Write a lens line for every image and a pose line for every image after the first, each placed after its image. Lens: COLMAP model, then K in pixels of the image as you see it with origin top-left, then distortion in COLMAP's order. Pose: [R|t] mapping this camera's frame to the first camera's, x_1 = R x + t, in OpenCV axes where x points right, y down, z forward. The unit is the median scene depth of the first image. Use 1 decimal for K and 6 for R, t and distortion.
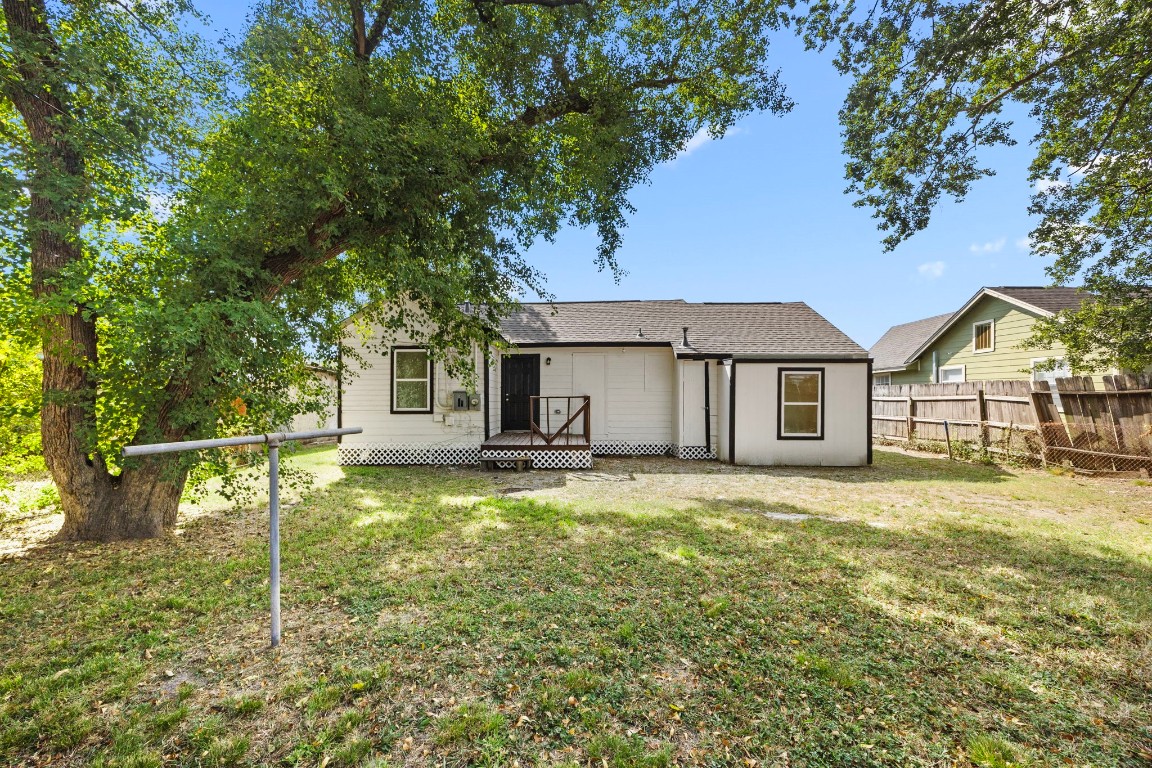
lens RADIAL K [[460.3, 0, 574.4], [0, 460.3, 410.3], [0, 0, 1]] dist [0.002137, 0.000140]
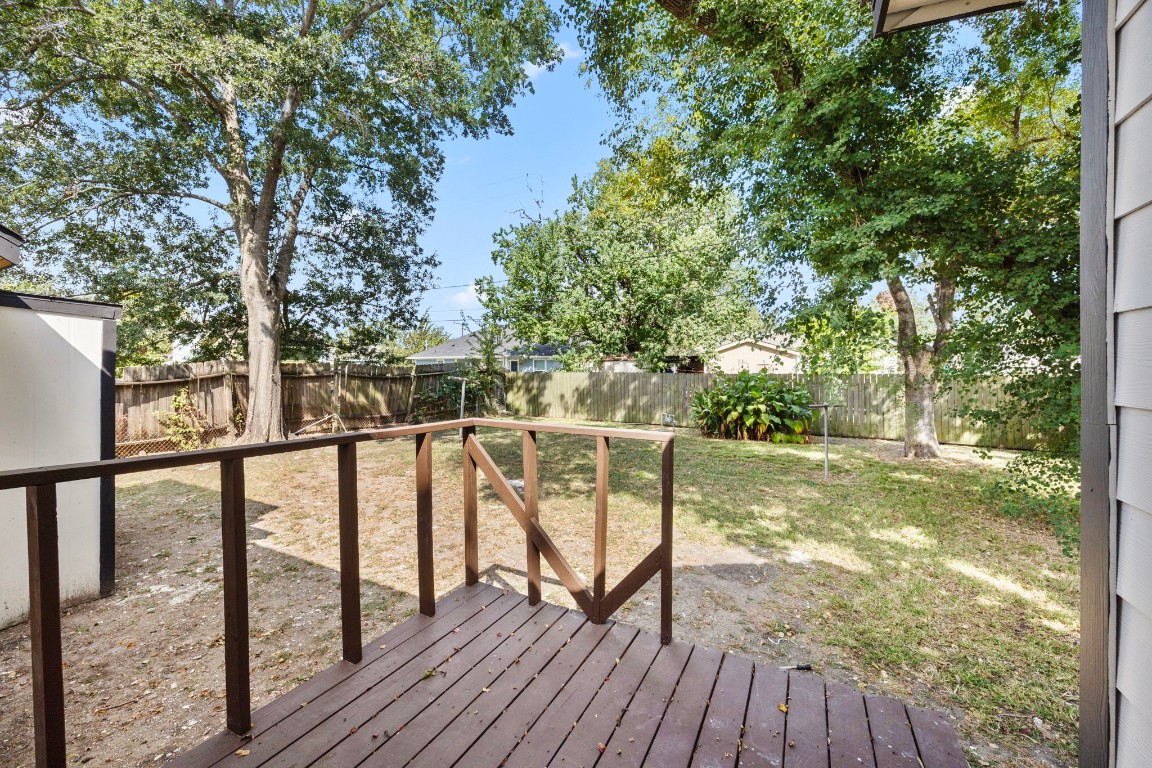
lens RADIAL K [[445.8, 0, 575.3], [0, 445.8, 385.6], [0, 0, 1]] dist [0.001994, 0.000032]
pose [[-0.893614, -0.016700, 0.448526, -0.138333], [0.008420, 0.998508, 0.053954, -0.062534], [-0.448758, 0.051991, -0.892140, 1.152840]]
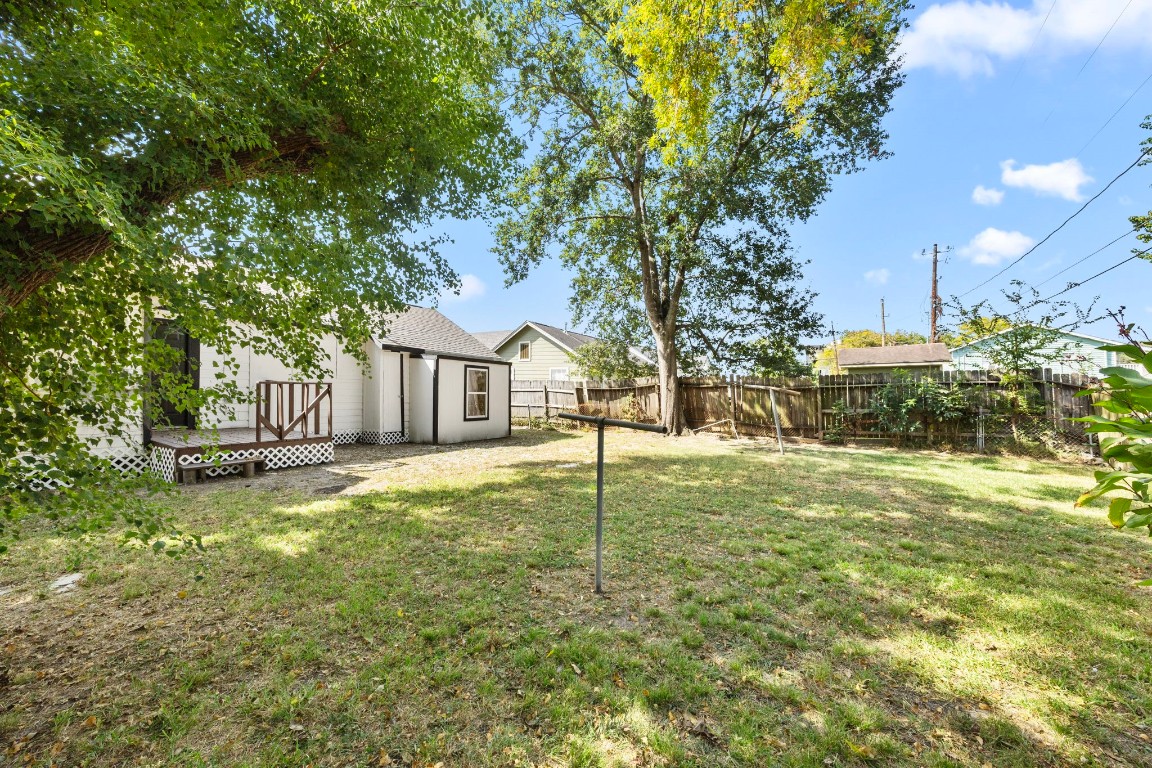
lens RADIAL K [[445.8, 0, 575.3], [0, 445.8, 385.6], [0, 0, 1]] dist [0.001994, 0.000032]
pose [[0.495703, 0.021839, 0.868217, -0.474162], [0.003470, 0.999626, -0.027126, 0.000098], [-0.868485, 0.016460, 0.495442, 0.125691]]
